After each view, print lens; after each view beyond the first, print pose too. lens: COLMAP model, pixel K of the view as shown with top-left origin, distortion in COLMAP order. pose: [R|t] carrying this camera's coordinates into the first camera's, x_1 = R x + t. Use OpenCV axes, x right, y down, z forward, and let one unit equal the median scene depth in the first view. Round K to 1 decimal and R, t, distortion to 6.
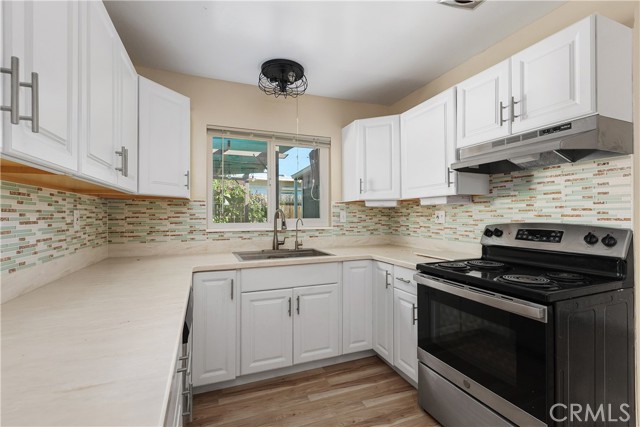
lens RADIAL K [[292.5, 0, 317.3], [0, 292.5, 214.1], [0, 0, 1]] dist [0.004684, -0.002176]
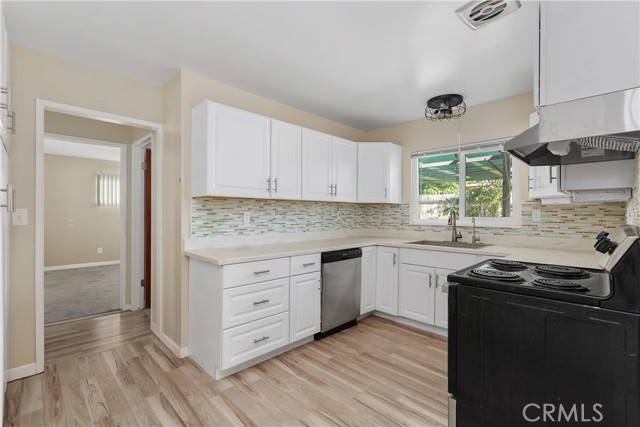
lens RADIAL K [[292.5, 0, 310.1], [0, 292.5, 213.0], [0, 0, 1]] dist [0.004684, -0.002176]
pose [[0.372438, 0.001399, -0.928056, 0.928436], [-0.002123, 0.999998, 0.000656, 0.001296], [0.928055, 0.001726, 0.372440, -0.027546]]
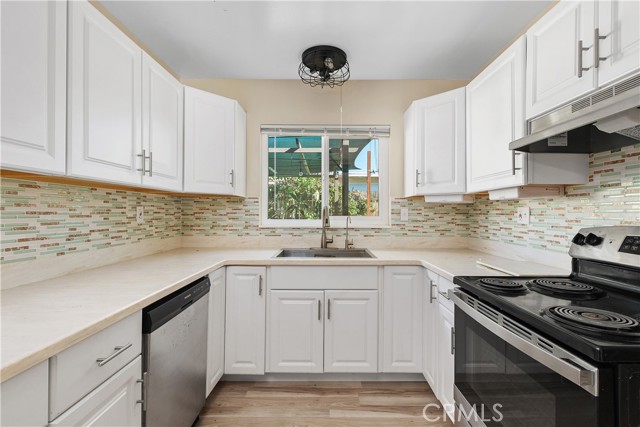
lens RADIAL K [[292.5, 0, 323.8], [0, 292.5, 212.6], [0, 0, 1]] dist [0.004684, -0.002176]
pose [[0.929123, 0.007304, -0.369699, 0.253159], [-0.005859, 0.999970, 0.005030, 0.000886], [0.369725, -0.002507, 0.929138, 0.132000]]
